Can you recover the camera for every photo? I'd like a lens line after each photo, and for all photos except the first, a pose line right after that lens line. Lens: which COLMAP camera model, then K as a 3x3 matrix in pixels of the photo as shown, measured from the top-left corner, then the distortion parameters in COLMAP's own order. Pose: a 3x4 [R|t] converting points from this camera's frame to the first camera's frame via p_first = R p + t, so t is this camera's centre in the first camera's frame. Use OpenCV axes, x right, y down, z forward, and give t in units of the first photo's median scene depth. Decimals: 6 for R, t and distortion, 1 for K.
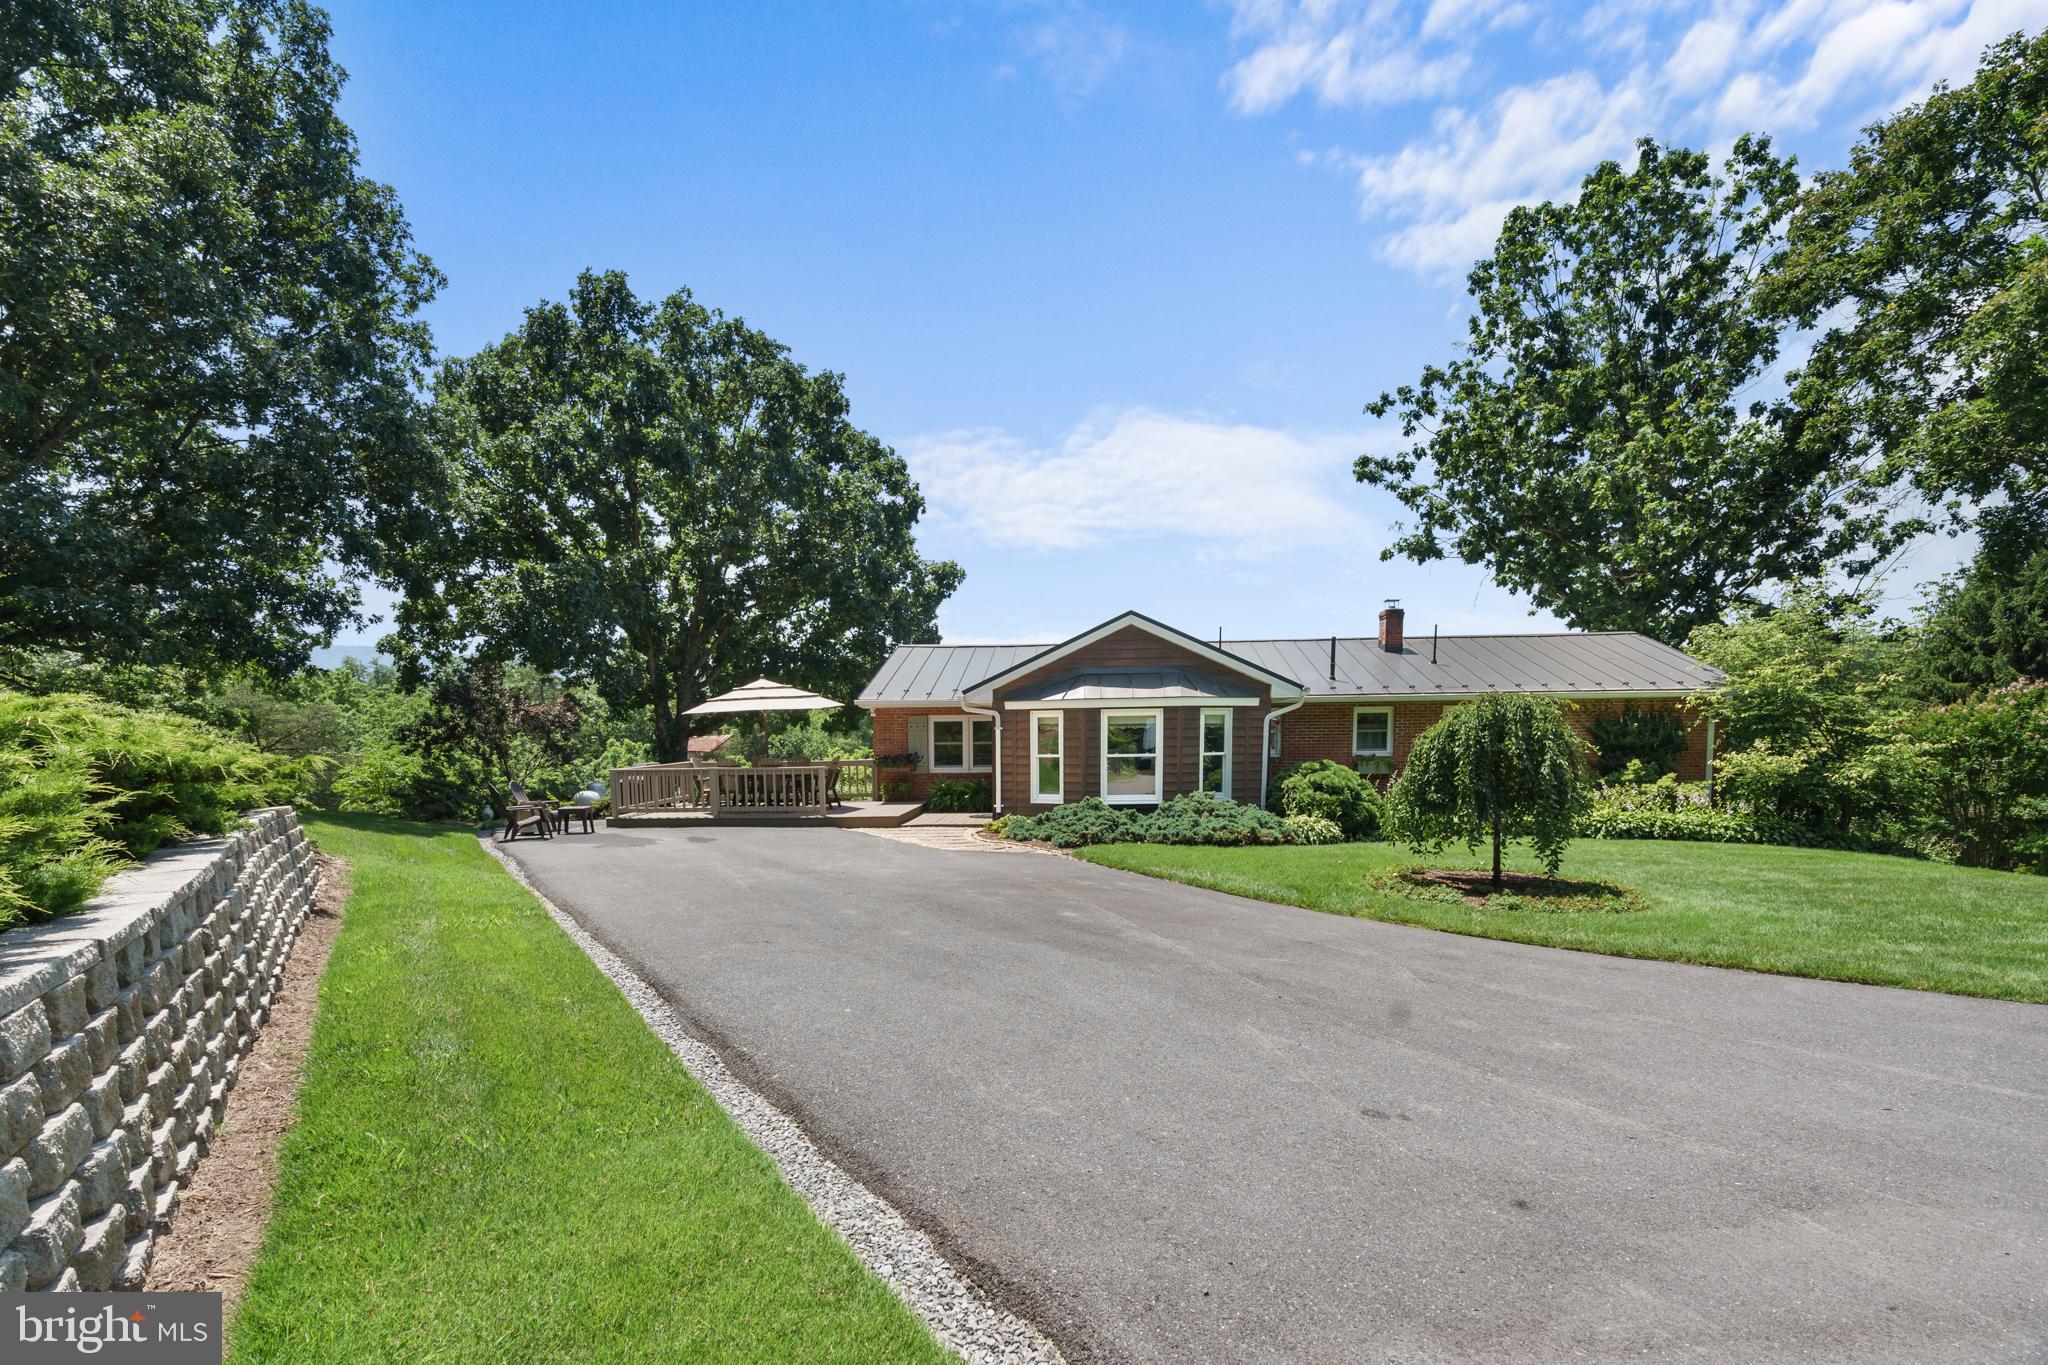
lens RADIAL K [[946.6, 0, 1033.3], [0, 946.6, 705.7], [0, 0, 1]] dist [-0.000778, 0.002157]
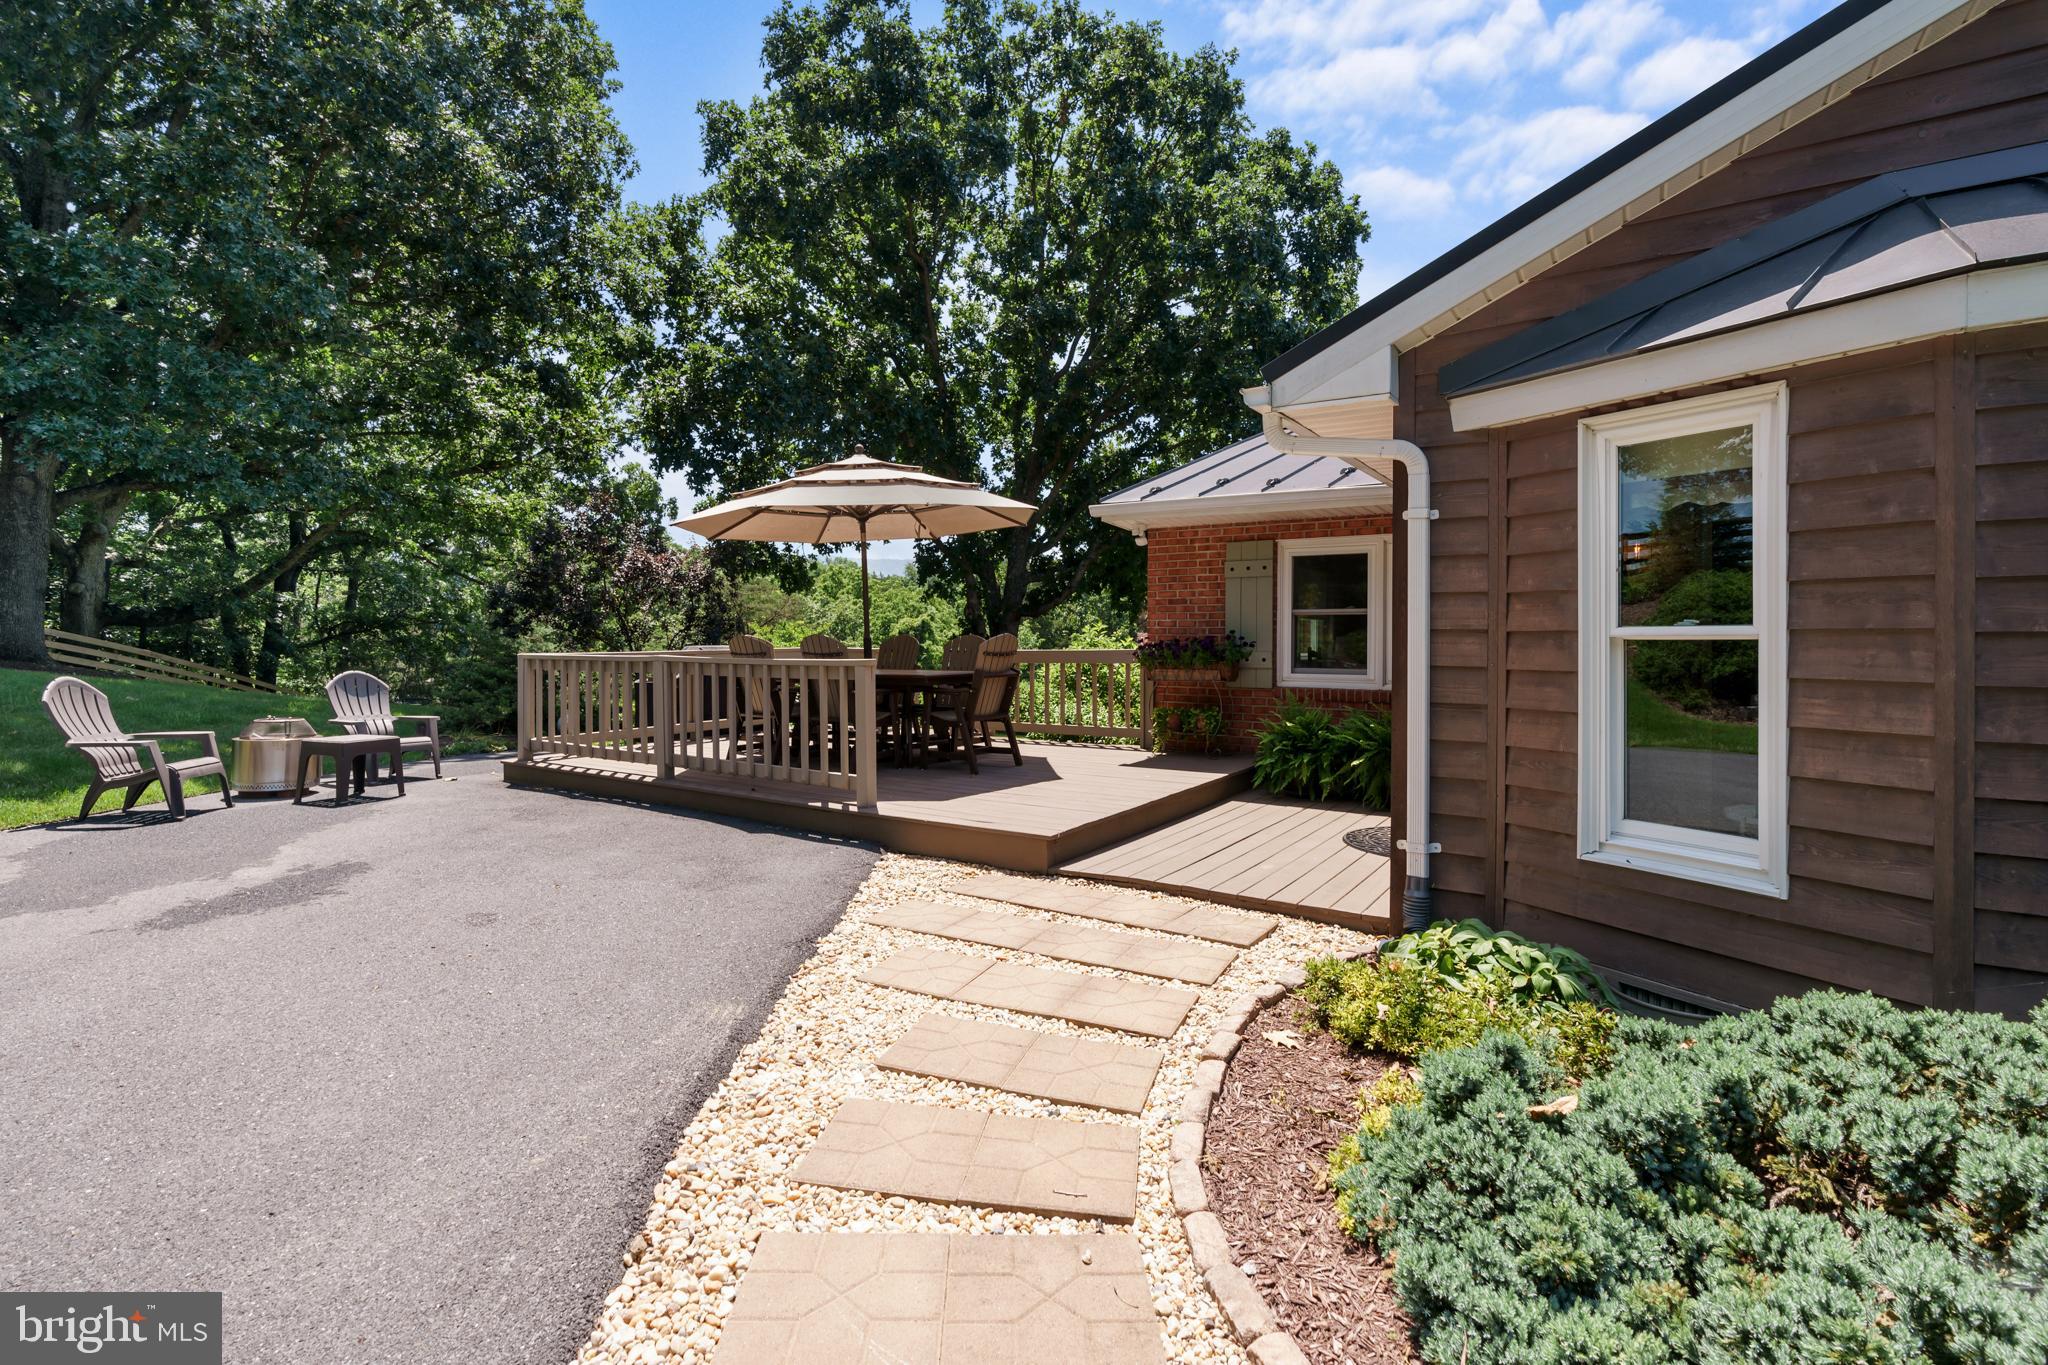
lens RADIAL K [[969.3, 0, 1023.8], [0, 969.3, 630.4], [0, 0, 1]] dist [-0.002614, 0.000822]
pose [[0.866252, 0.006037, -0.499571, -0.002113], [-0.000167, 0.999930, 0.011793, 0.050290], [0.499607, -0.010132, 0.866193, 0.757681]]
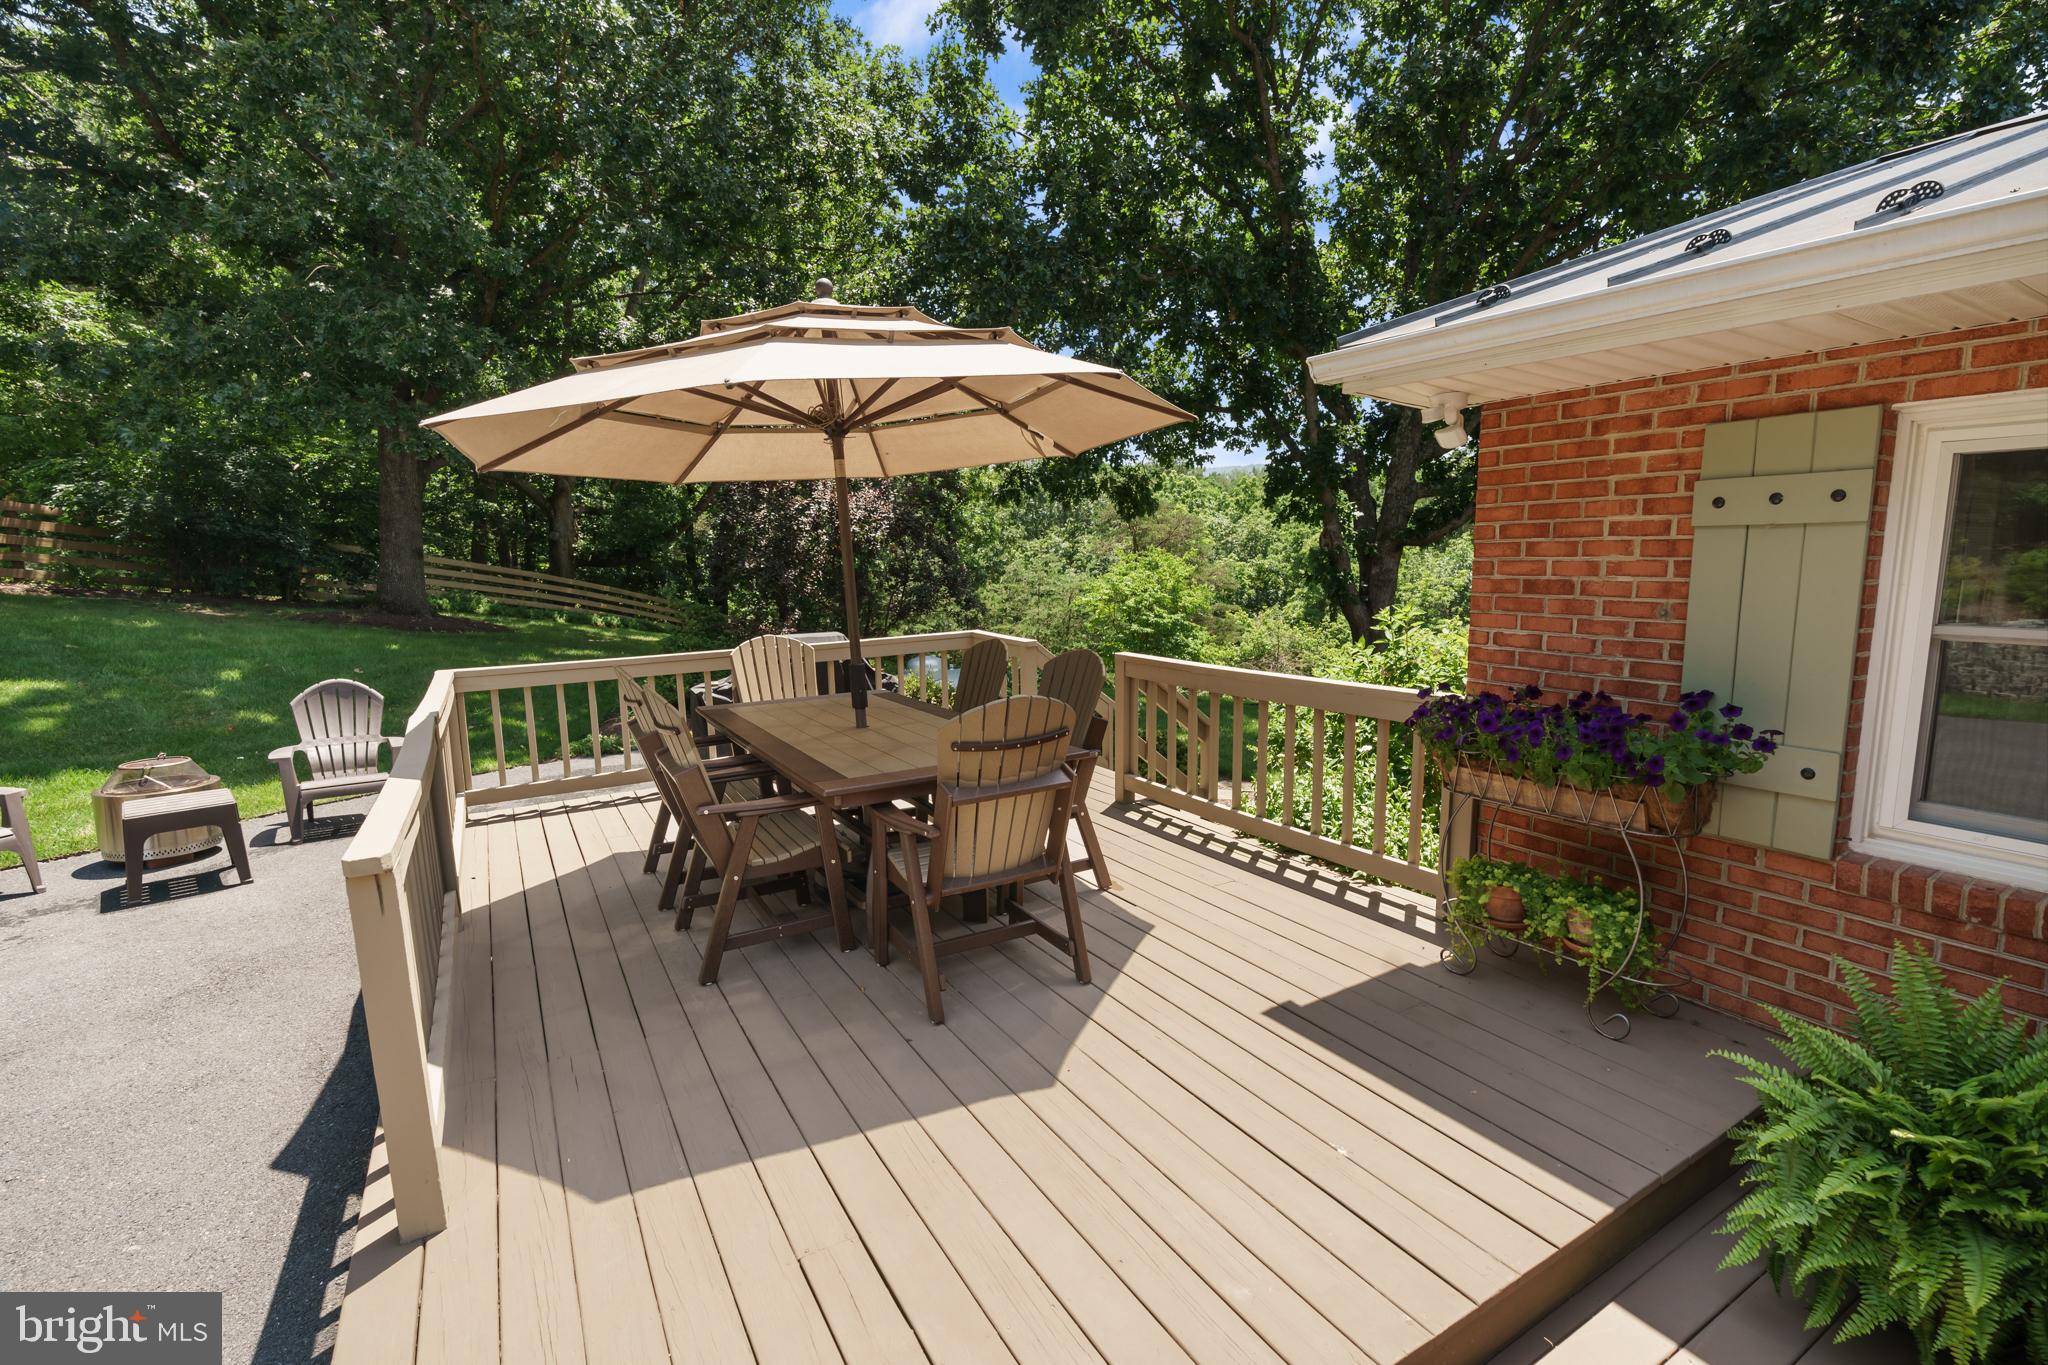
lens RADIAL K [[936.0, 0, 1024.0], [0, 936.0, 682.5], [0, 0, 1]] dist [-0.000707, 0.000046]
pose [[0.560012, 0.114127, -0.820586, -0.097284], [0.026379, 0.987508, 0.155345, 0.024411], [0.828064, -0.108641, 0.550006, 1.079496]]
